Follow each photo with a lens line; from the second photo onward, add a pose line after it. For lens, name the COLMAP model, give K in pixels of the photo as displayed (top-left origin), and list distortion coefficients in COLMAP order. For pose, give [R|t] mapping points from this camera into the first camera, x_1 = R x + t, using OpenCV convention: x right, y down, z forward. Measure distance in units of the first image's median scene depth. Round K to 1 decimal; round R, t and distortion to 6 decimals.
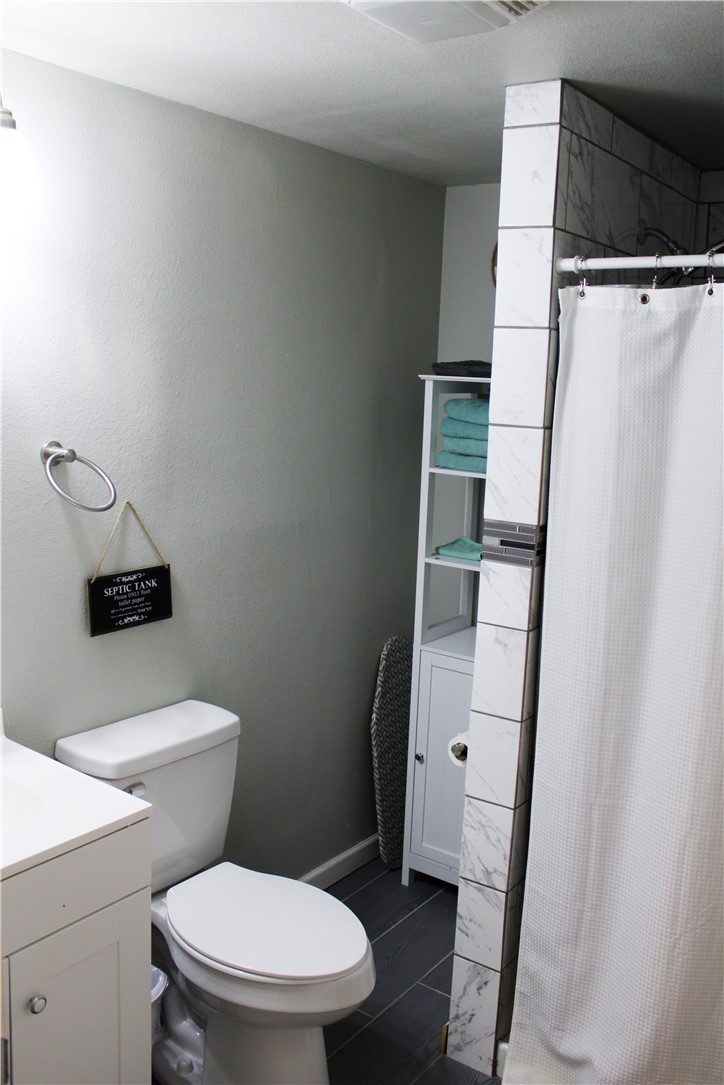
lens RADIAL K [[926.0, 0, 362.0], [0, 926.0, 542.5], [0, 0, 1]] dist [-0.175509, 0.162948]
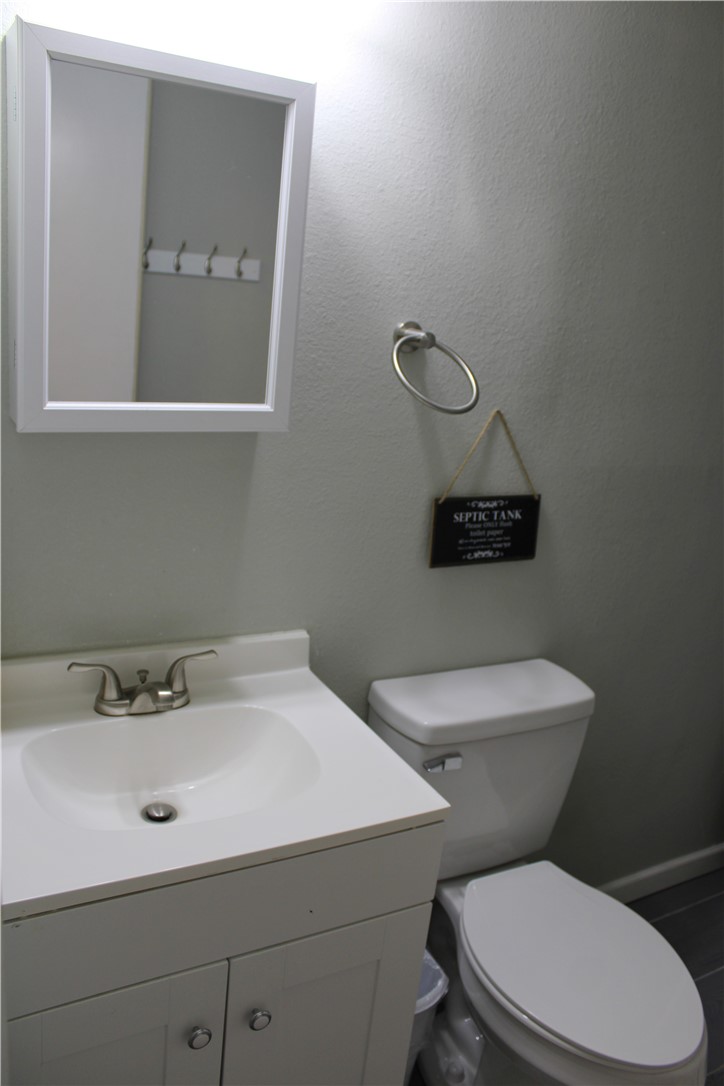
lens RADIAL K [[926.8, 0, 362.0], [0, 926.8, 543.0], [0, 0, 1]] dist [-0.175509, 0.162948]
pose [[0.902477, 0.162687, -0.398834, -0.021259], [-0.132445, 0.985881, 0.102451, 0.003358], [0.409871, -0.039636, 0.911282, 0.203277]]
